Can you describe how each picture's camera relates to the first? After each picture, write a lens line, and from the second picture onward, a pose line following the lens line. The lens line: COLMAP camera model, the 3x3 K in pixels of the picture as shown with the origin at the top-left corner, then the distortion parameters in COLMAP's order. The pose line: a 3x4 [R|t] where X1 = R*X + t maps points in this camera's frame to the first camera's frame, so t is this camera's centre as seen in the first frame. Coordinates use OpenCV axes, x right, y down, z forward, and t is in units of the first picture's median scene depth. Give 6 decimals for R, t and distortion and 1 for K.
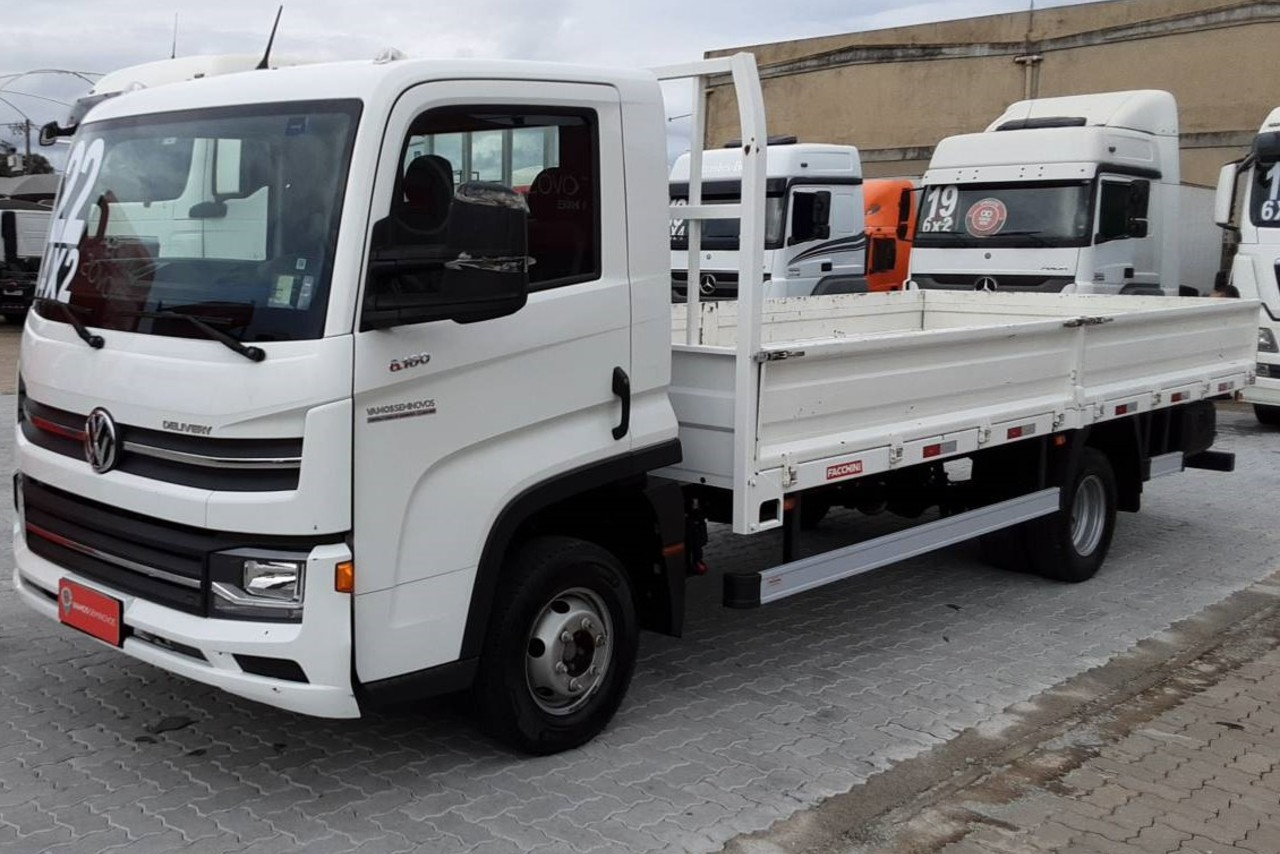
lens RADIAL K [[1334.2, 0, 456.9], [0, 1334.2, 393.6], [0, 0, 1]] dist [0.106047, -0.154499]
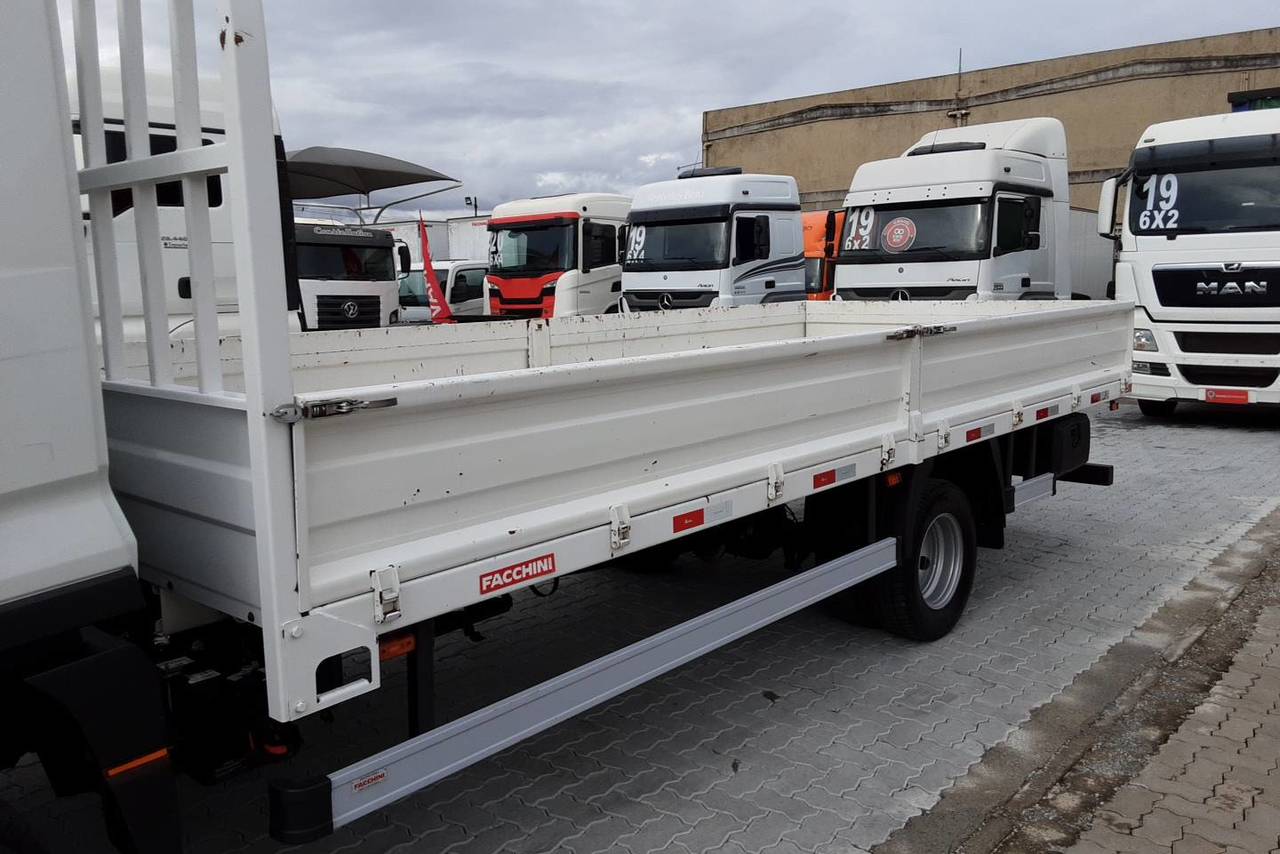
lens RADIAL K [[1029.1, 0, 647.6], [0, 1029.1, 395.5], [0, 0, 1]] dist [0.131405, -0.205591]
pose [[0.995714, -0.032486, 0.086592, 0.116893], [0.032224, 0.999471, 0.004416, -0.011039], [-0.086690, -0.001607, 0.996234, 0.187402]]
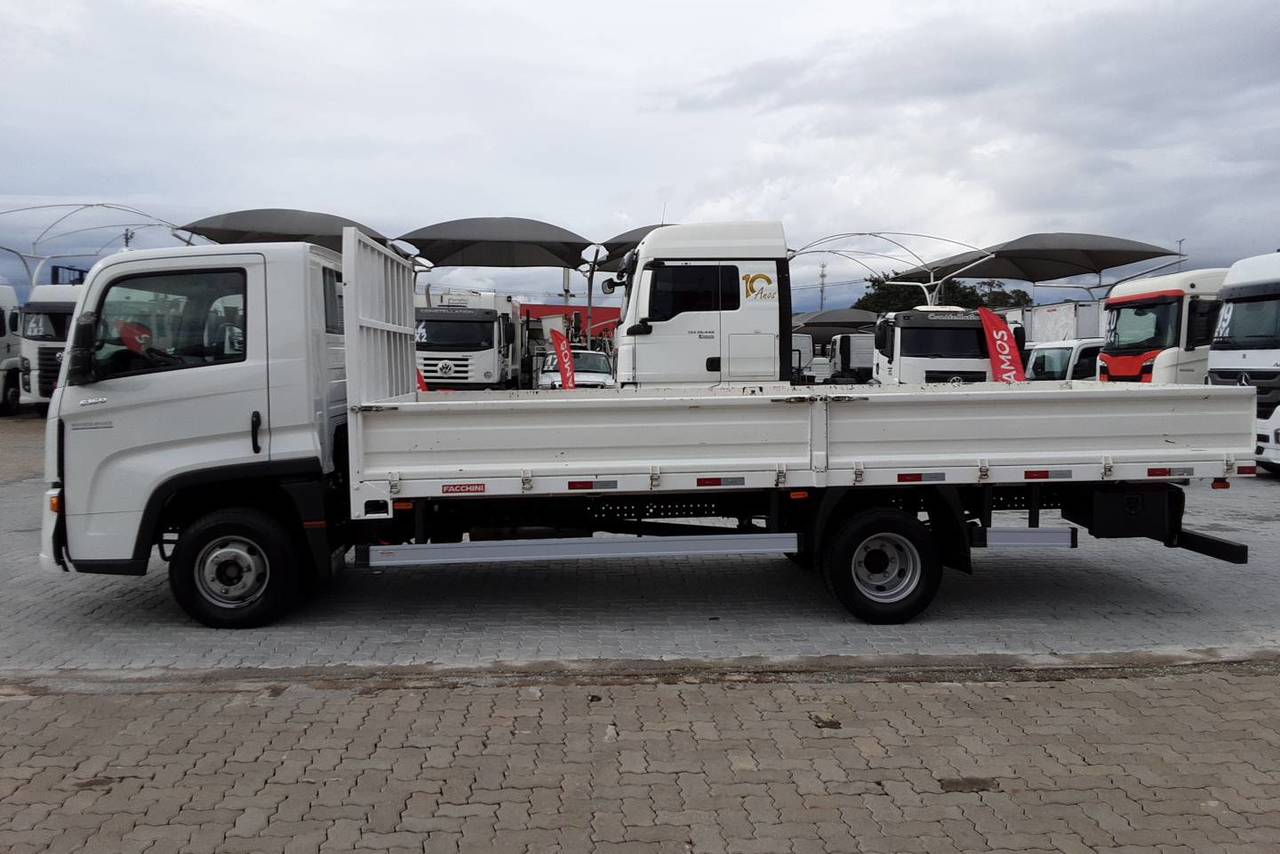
lens RADIAL K [[1029.1, 0, 647.6], [0, 1029.1, 395.5], [0, 0, 1]] dist [0.131405, -0.205591]
pose [[0.775225, 0.007391, -0.631642, 0.444944], [-0.056157, 0.996779, -0.057259, 0.002819], [0.629184, 0.079860, 0.773143, 0.084863]]
